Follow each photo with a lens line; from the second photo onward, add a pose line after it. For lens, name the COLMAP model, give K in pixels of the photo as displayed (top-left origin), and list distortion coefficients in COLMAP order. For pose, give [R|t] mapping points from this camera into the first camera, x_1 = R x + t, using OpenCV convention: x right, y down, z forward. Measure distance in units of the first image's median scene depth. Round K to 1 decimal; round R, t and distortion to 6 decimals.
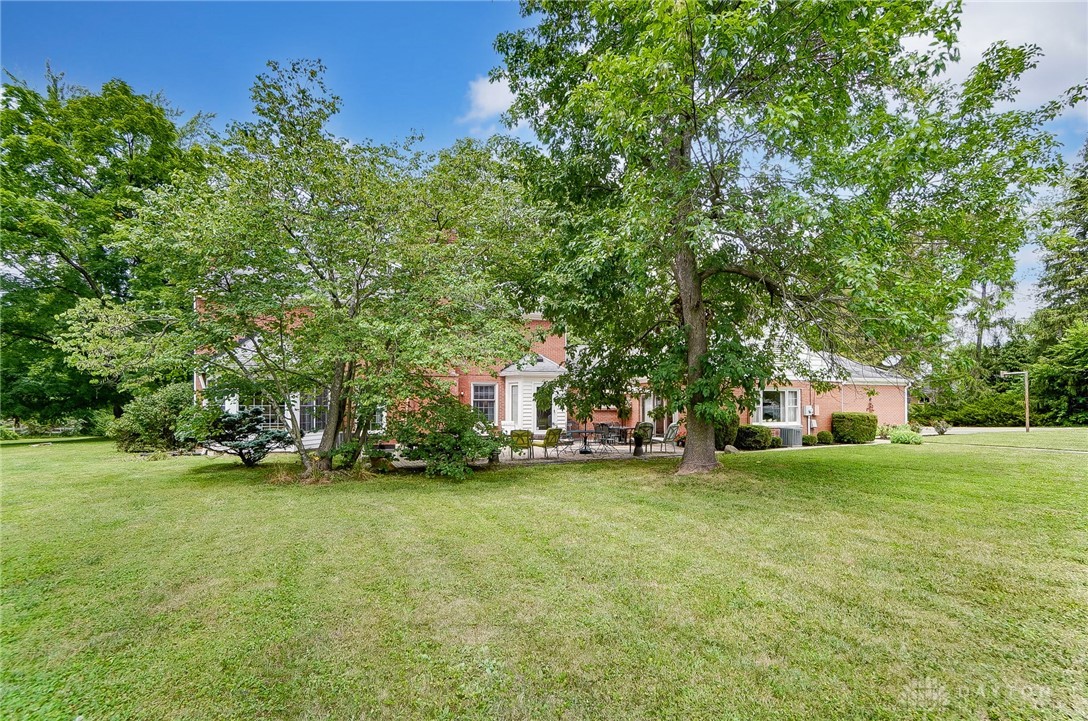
lens RADIAL K [[464.4, 0, 541.9], [0, 464.4, 365.3], [0, 0, 1]] dist [-0.000378, 0.000126]
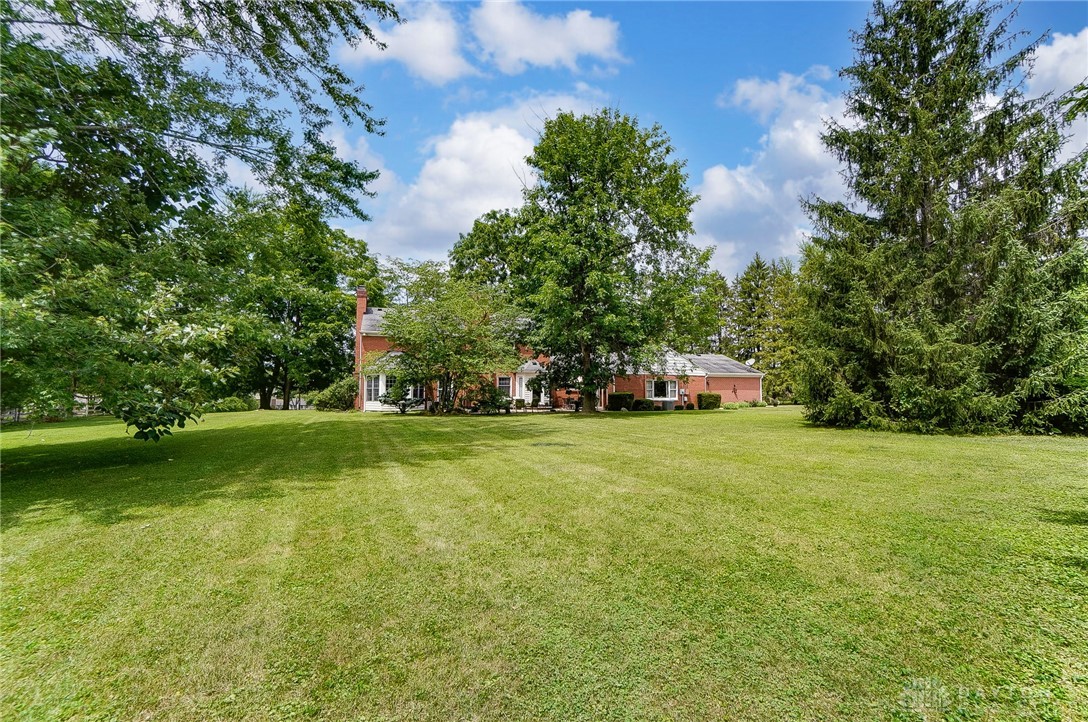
lens RADIAL K [[464.4, 0, 545.6], [0, 464.4, 359.8], [0, 0, 1]] dist [-0.000378, 0.000126]
pose [[0.999378, -0.000188, -0.035254, 0.131407], [0.000699, 0.999895, 0.014505, -0.067264], [0.035247, -0.014520, 0.999273, -1.040206]]
